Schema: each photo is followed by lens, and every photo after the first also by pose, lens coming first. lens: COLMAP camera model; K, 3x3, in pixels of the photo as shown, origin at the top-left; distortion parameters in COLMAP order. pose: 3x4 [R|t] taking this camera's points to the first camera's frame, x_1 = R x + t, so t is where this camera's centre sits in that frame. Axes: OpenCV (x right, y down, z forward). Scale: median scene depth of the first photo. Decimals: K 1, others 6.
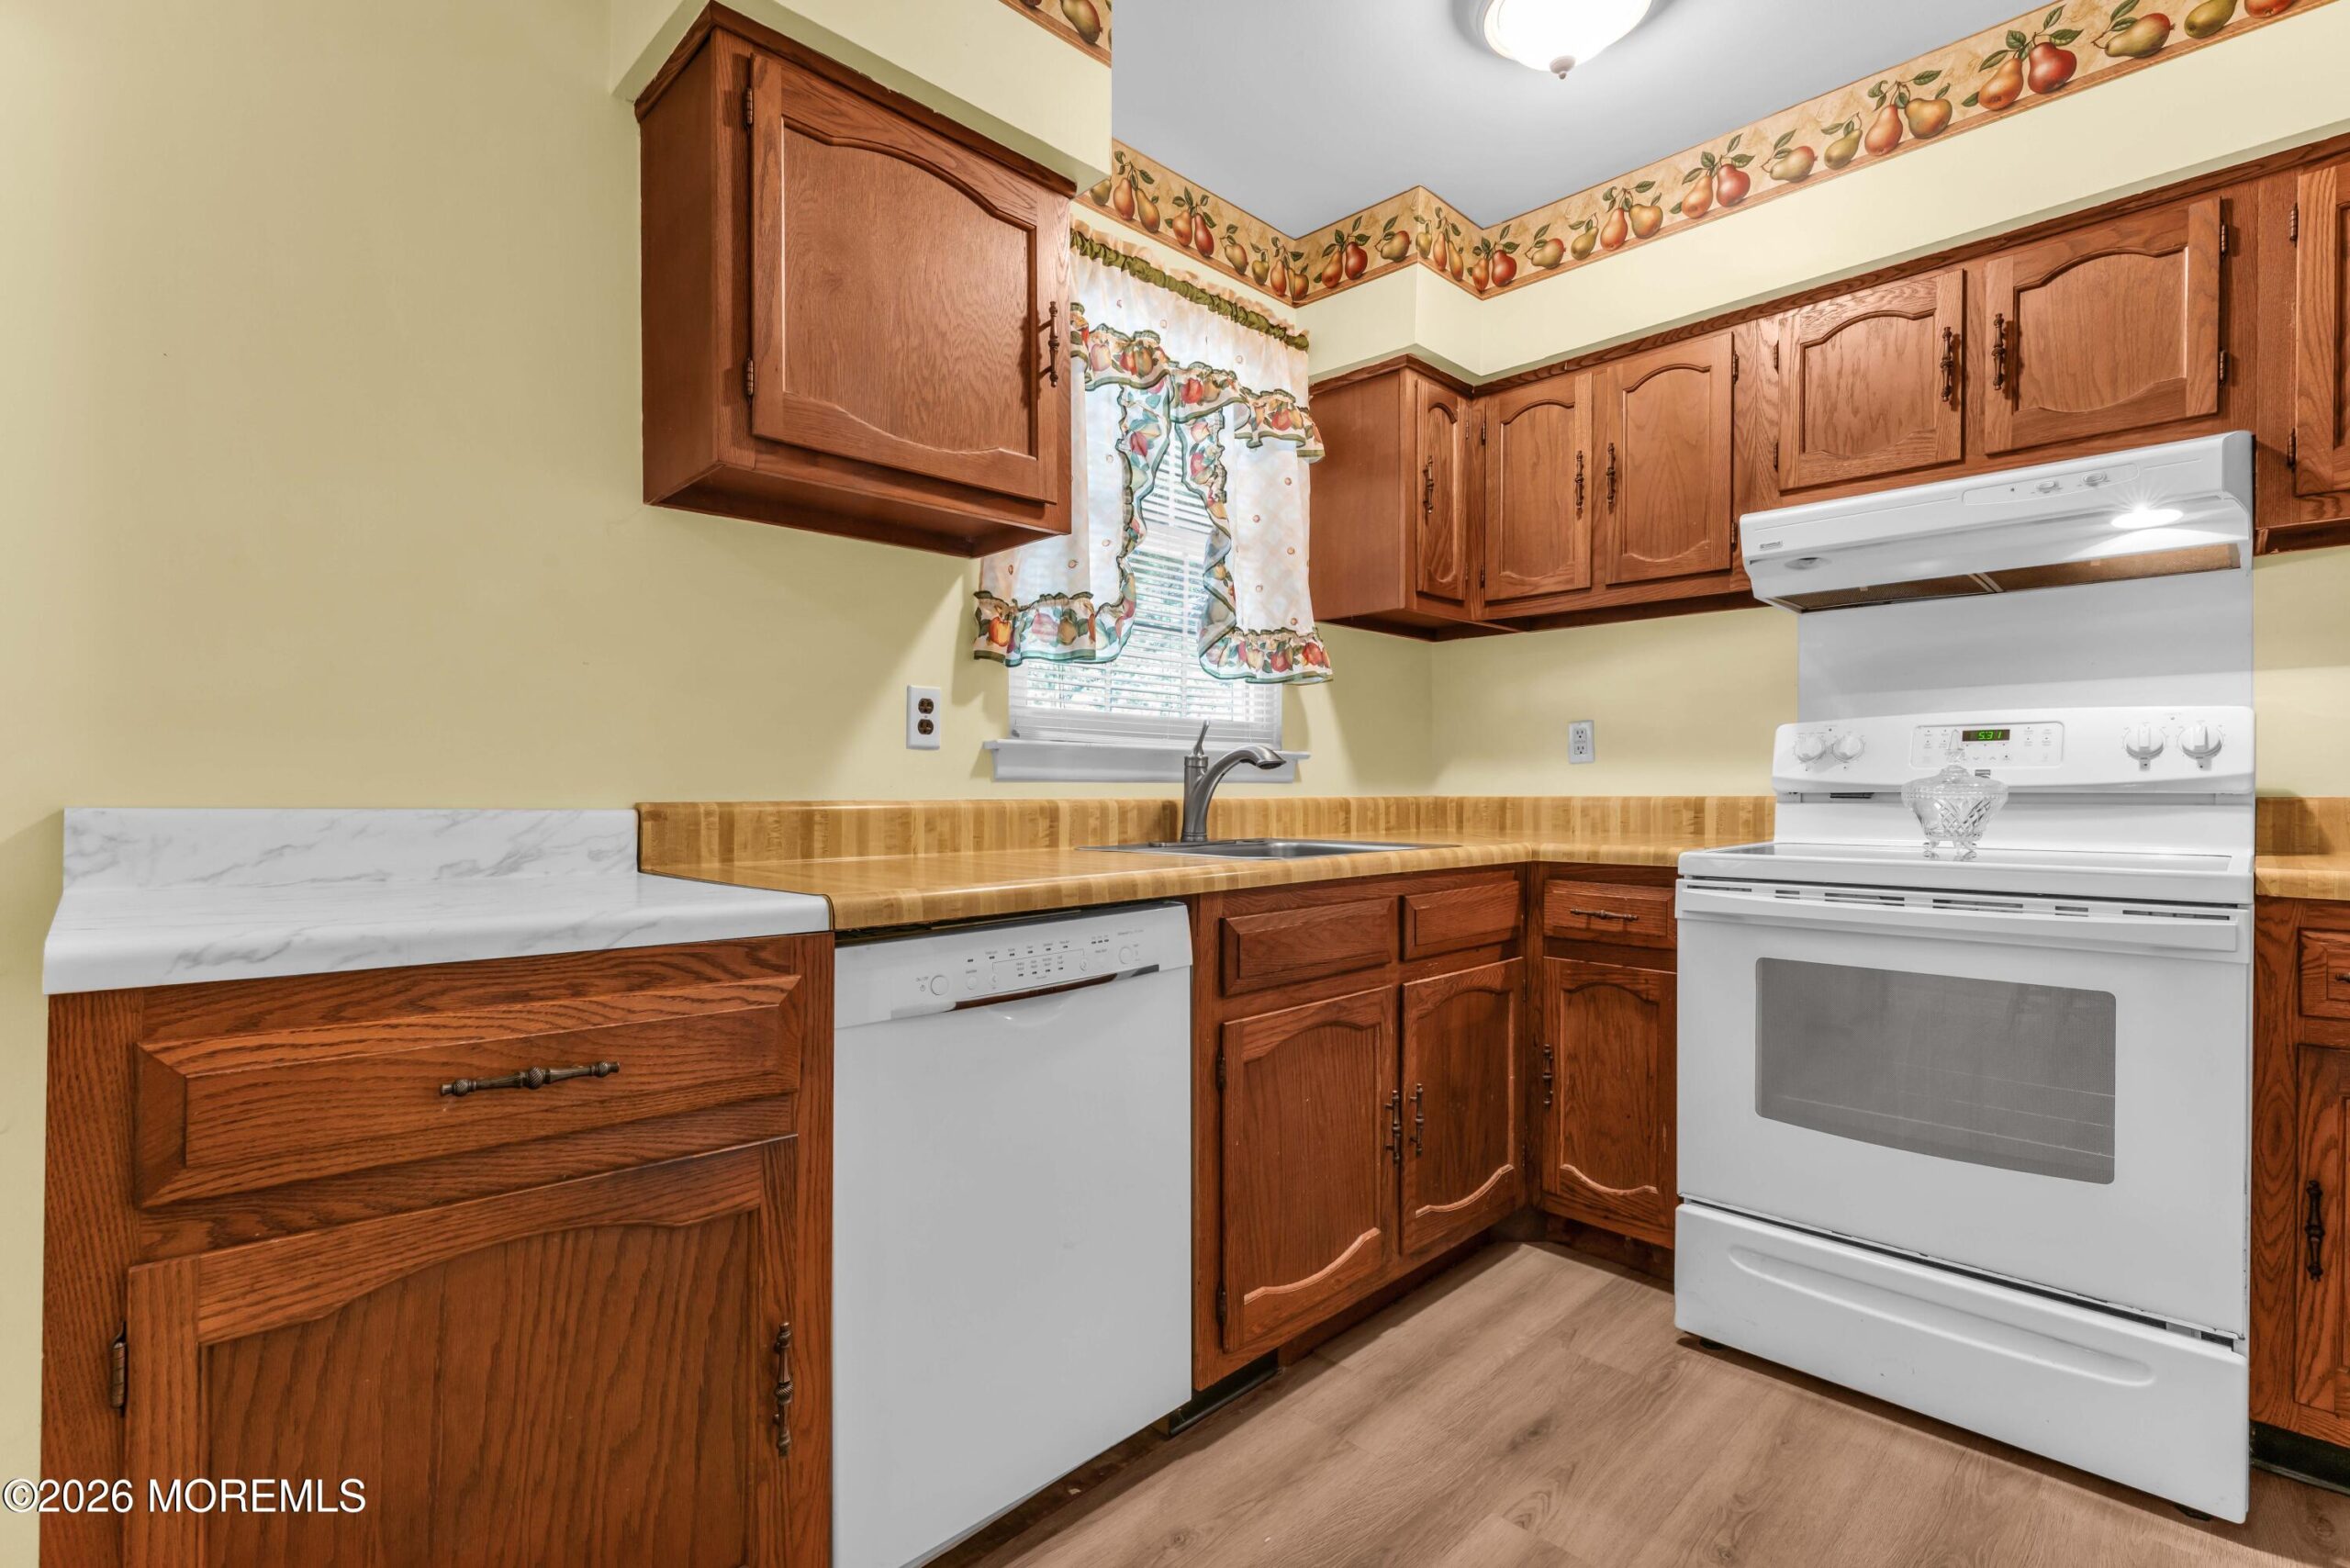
lens RADIAL K [[1082.6, 0, 1155.5], [0, 1082.6, 801.5], [0, 0, 1]] dist [-0.008843, 0.001430]
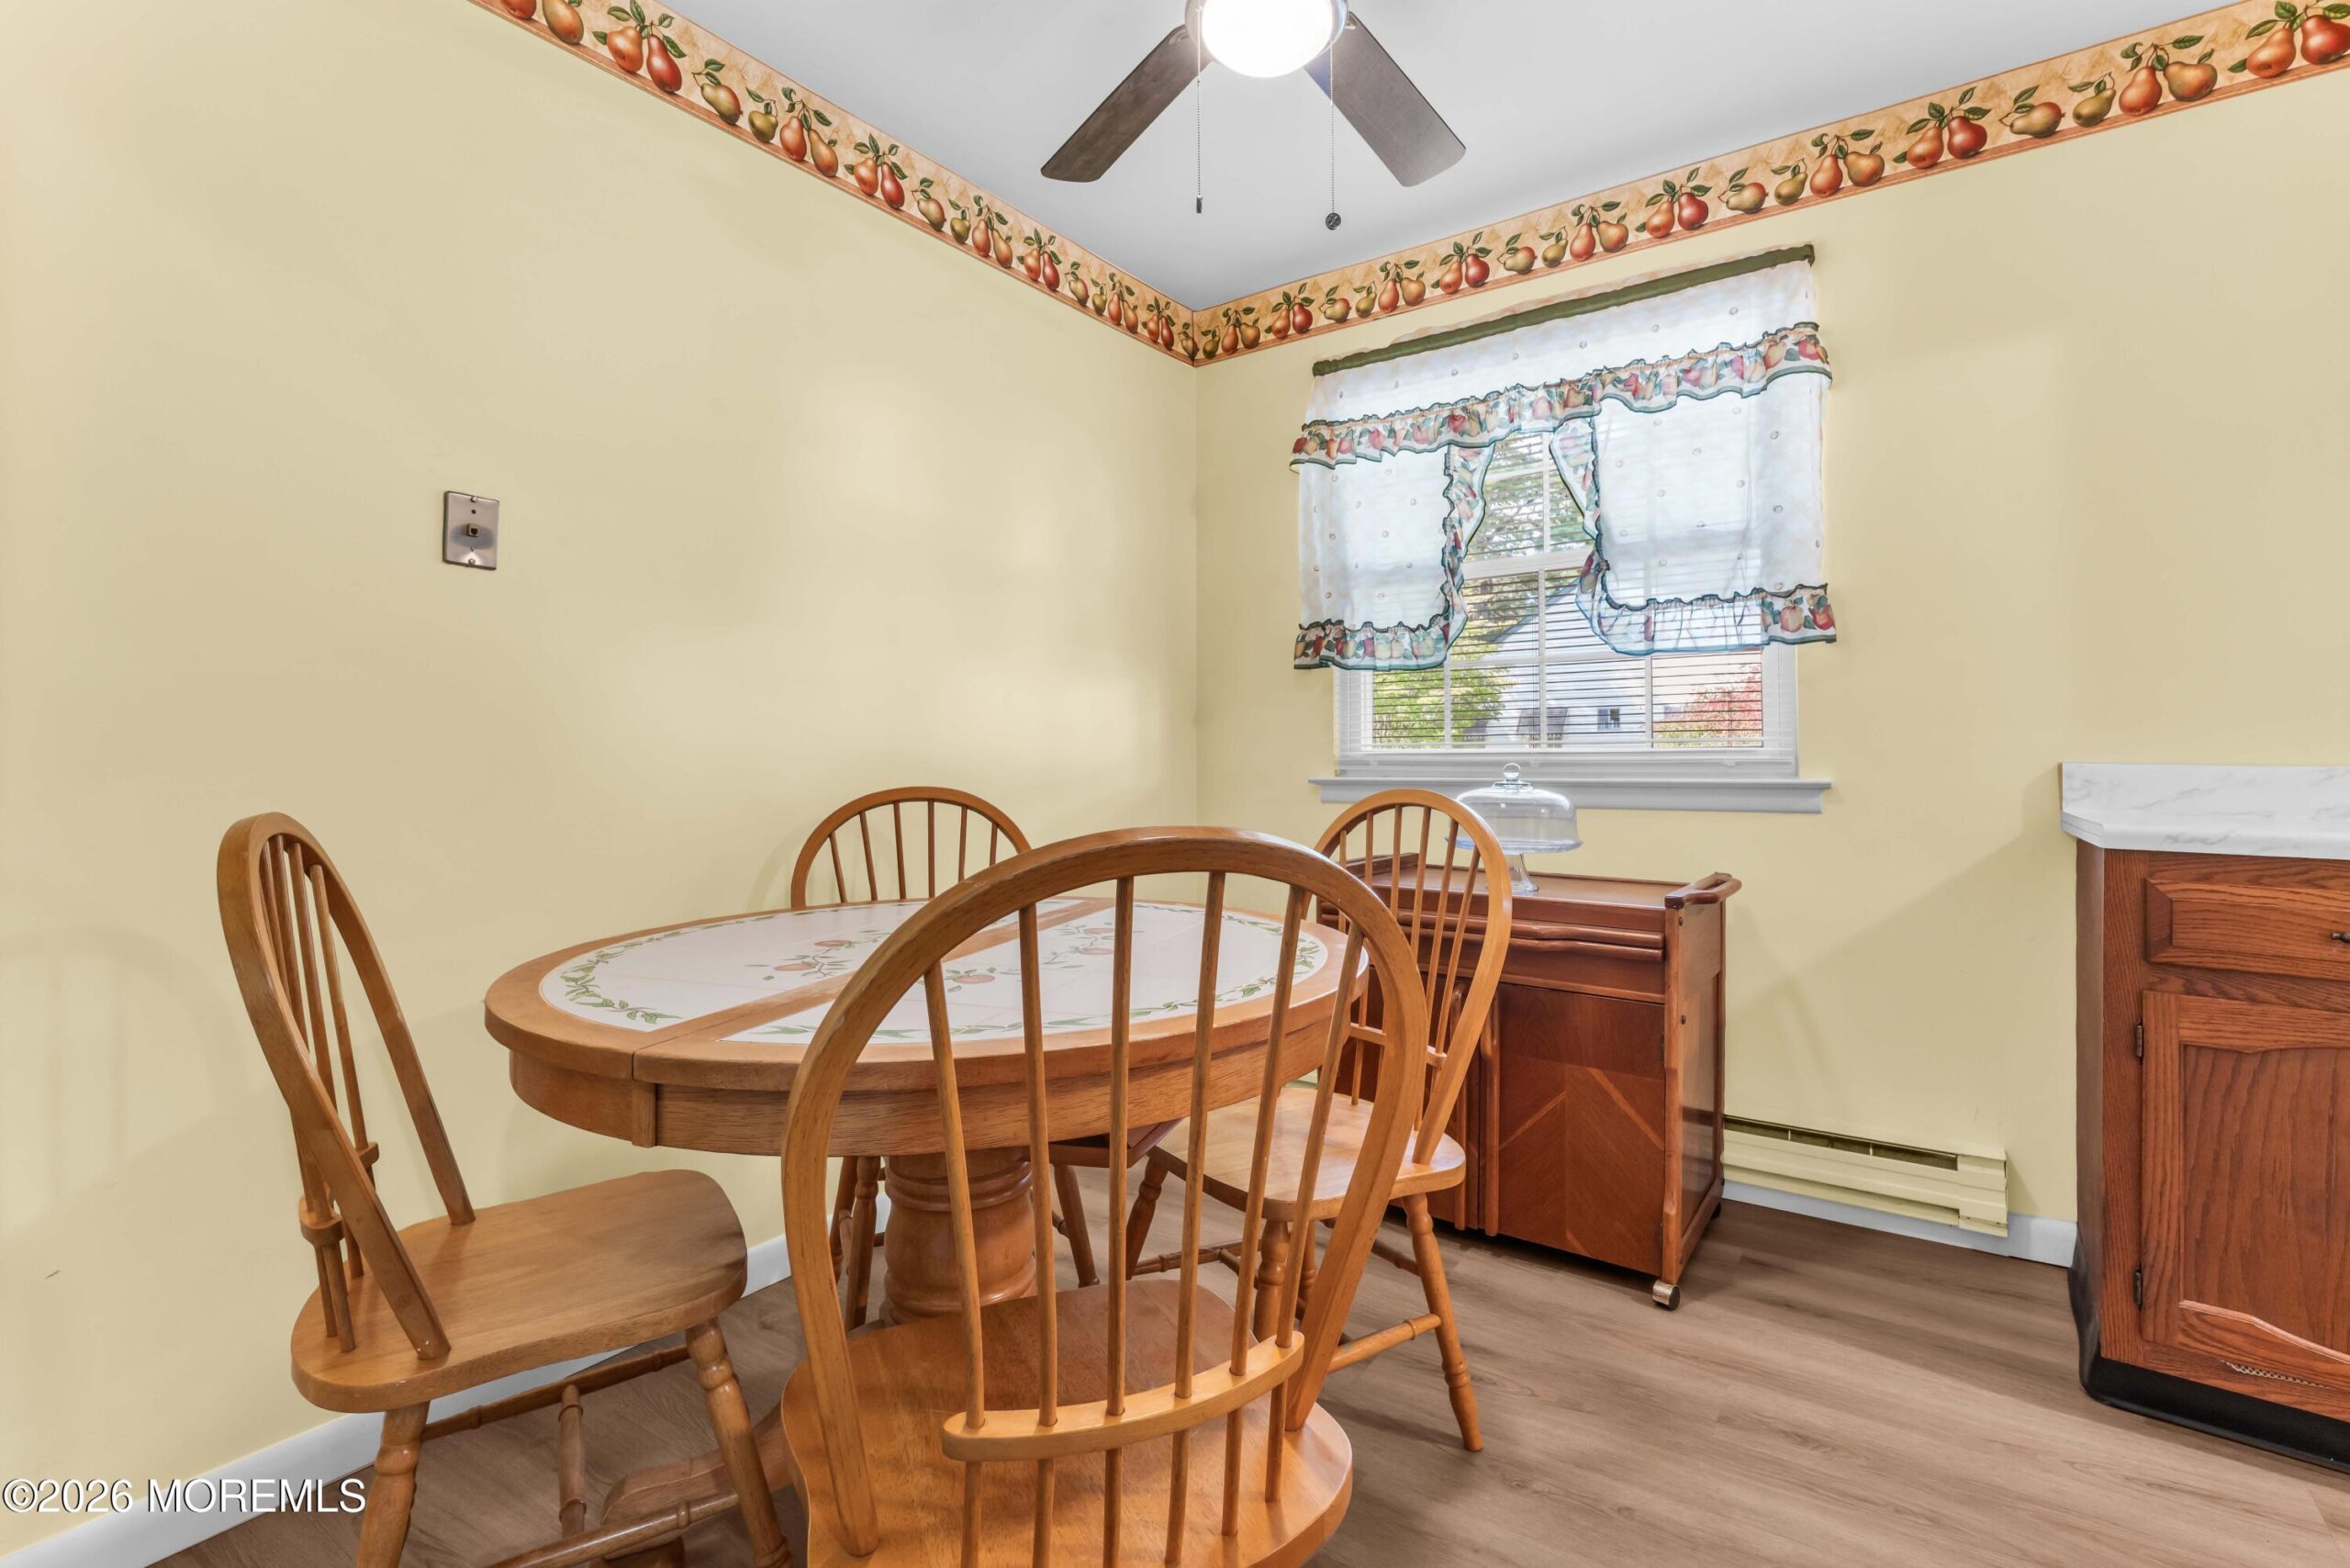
lens RADIAL K [[1082.6, 0, 1179.2], [0, 1082.6, 737.8], [0, 0, 1]] dist [-0.008843, 0.001430]
pose [[0.176085, -0.021256, -0.984145, 0.299226], [-0.002833, 0.999752, -0.022100, 0.005418], [0.984371, 0.006679, 0.175981, -0.473925]]
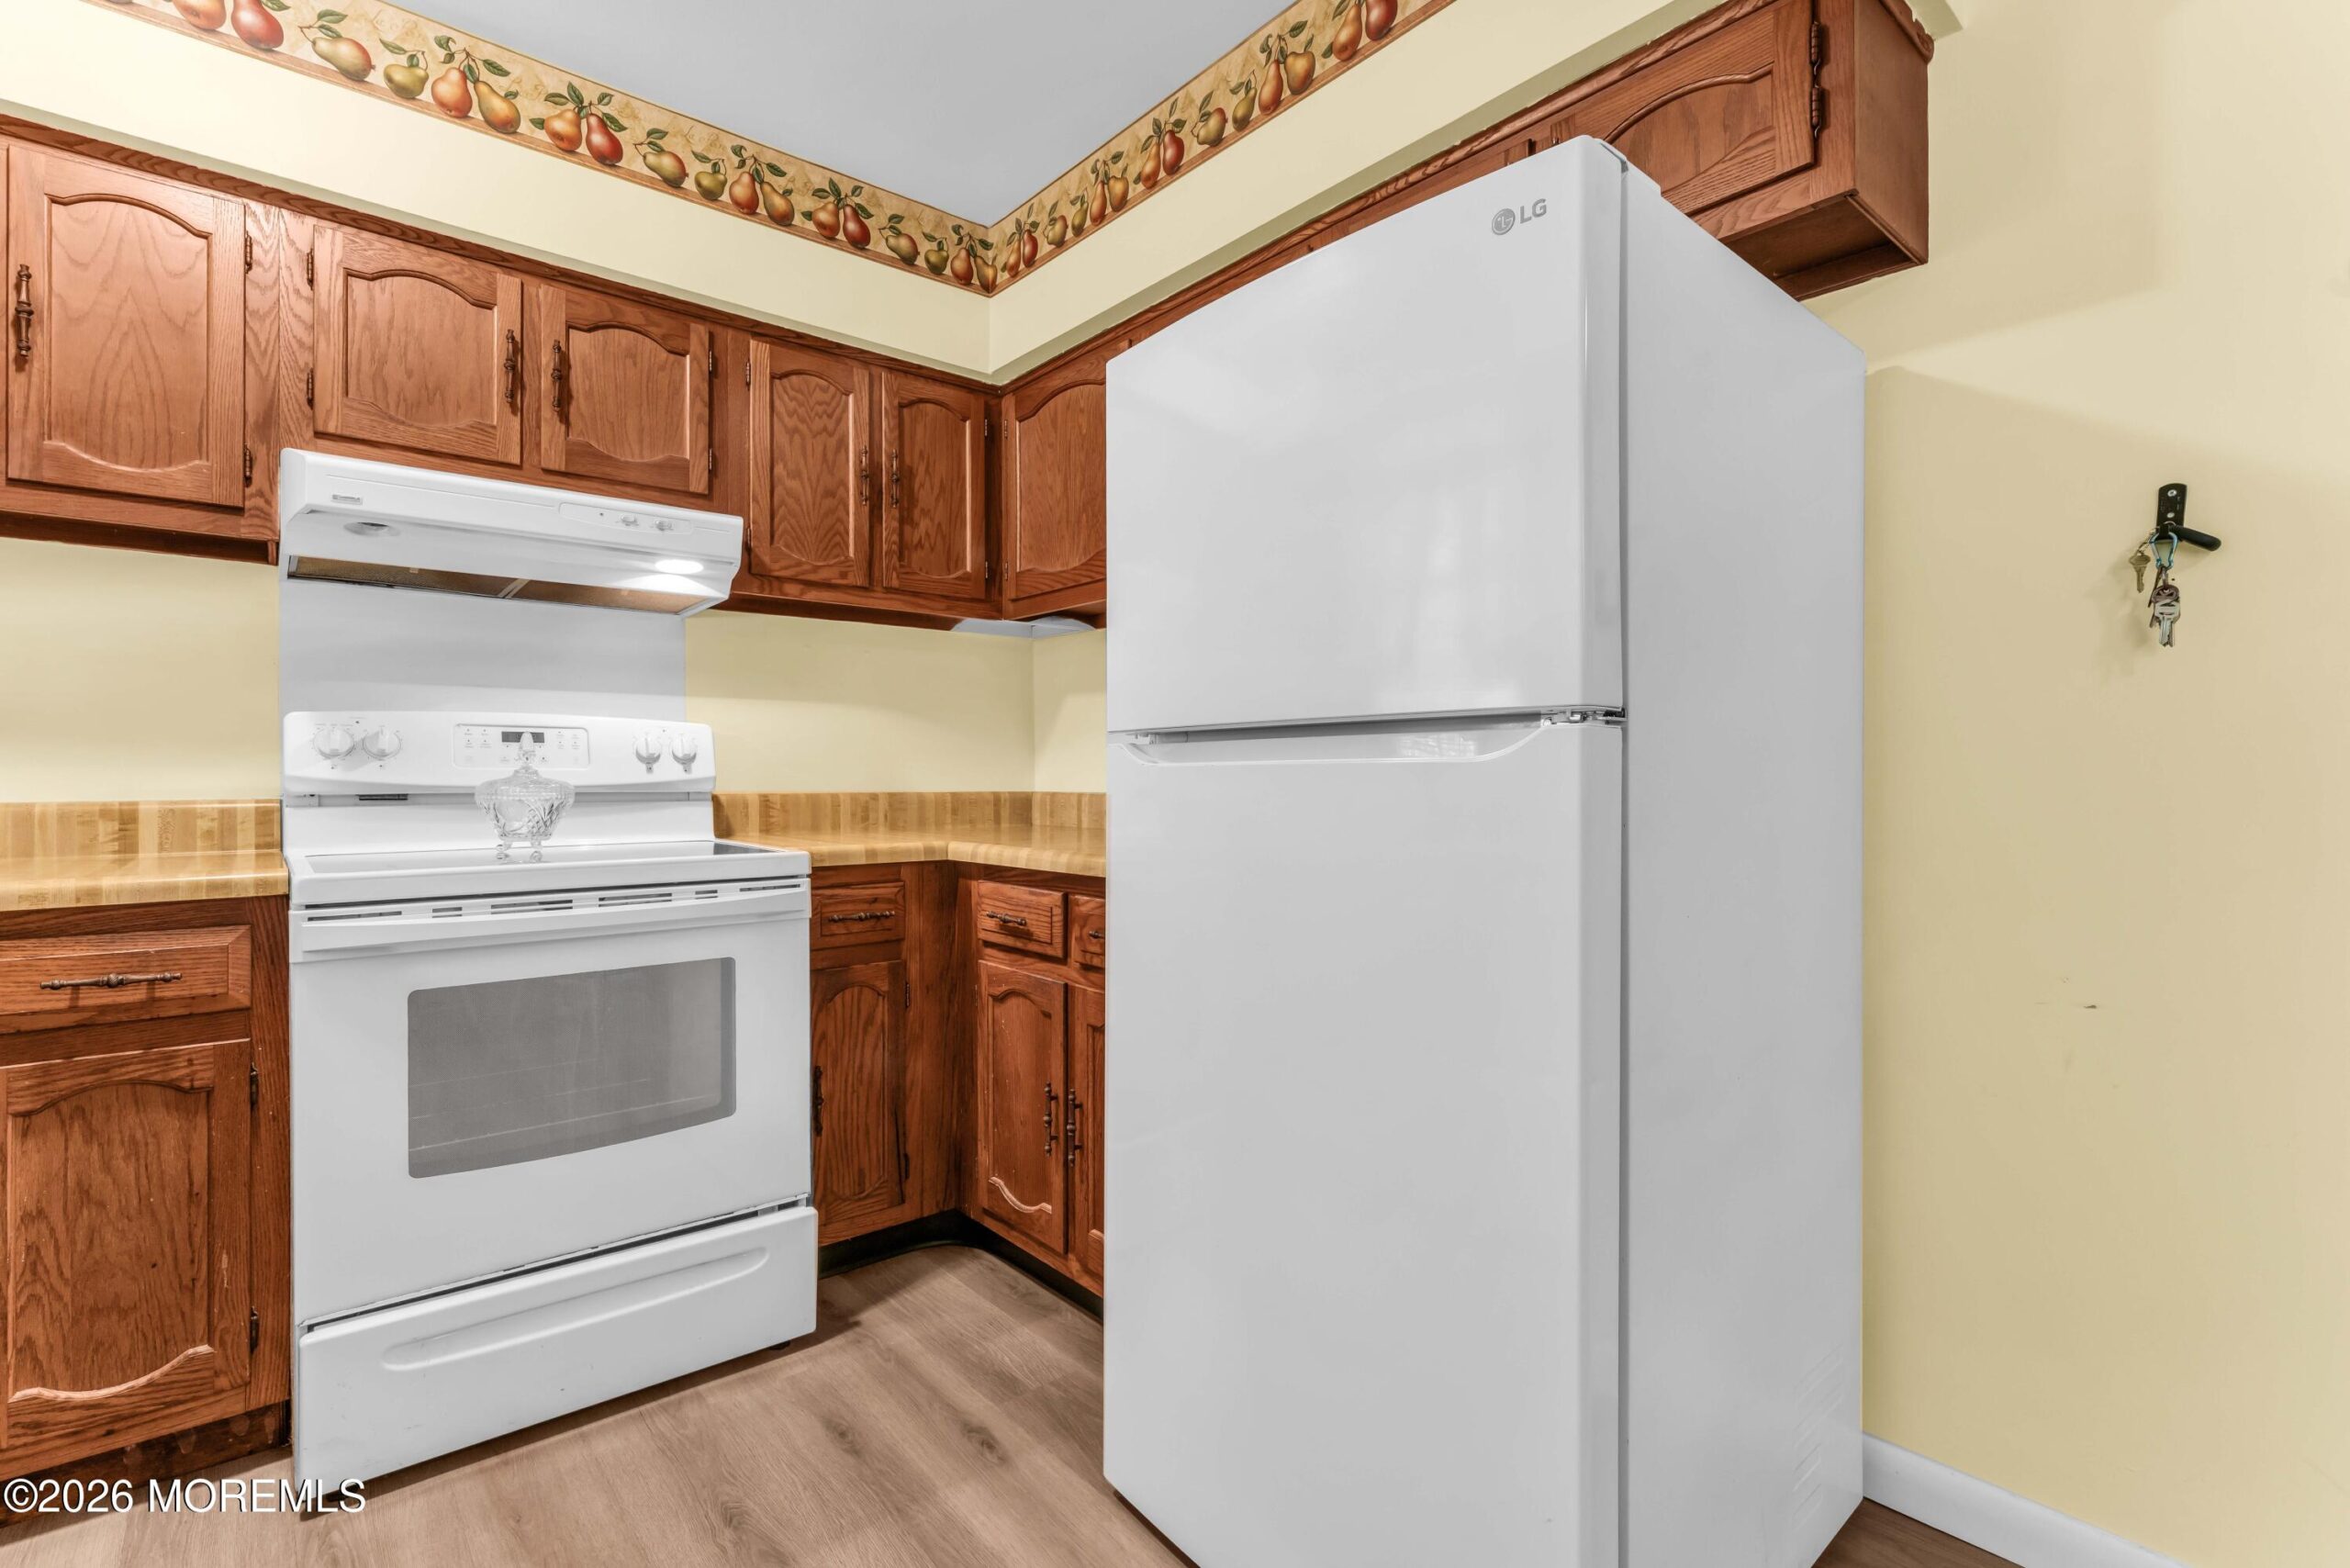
lens RADIAL K [[1082.6, 0, 1195.1], [0, 1082.6, 779.8], [0, 0, 1]] dist [-0.008843, 0.001430]
pose [[0.044010, 0.000735, 0.999031, -0.255645], [0.012889, 0.999916, -0.001303, -0.012114], [-0.998948, 0.012934, 0.043997, 0.344758]]
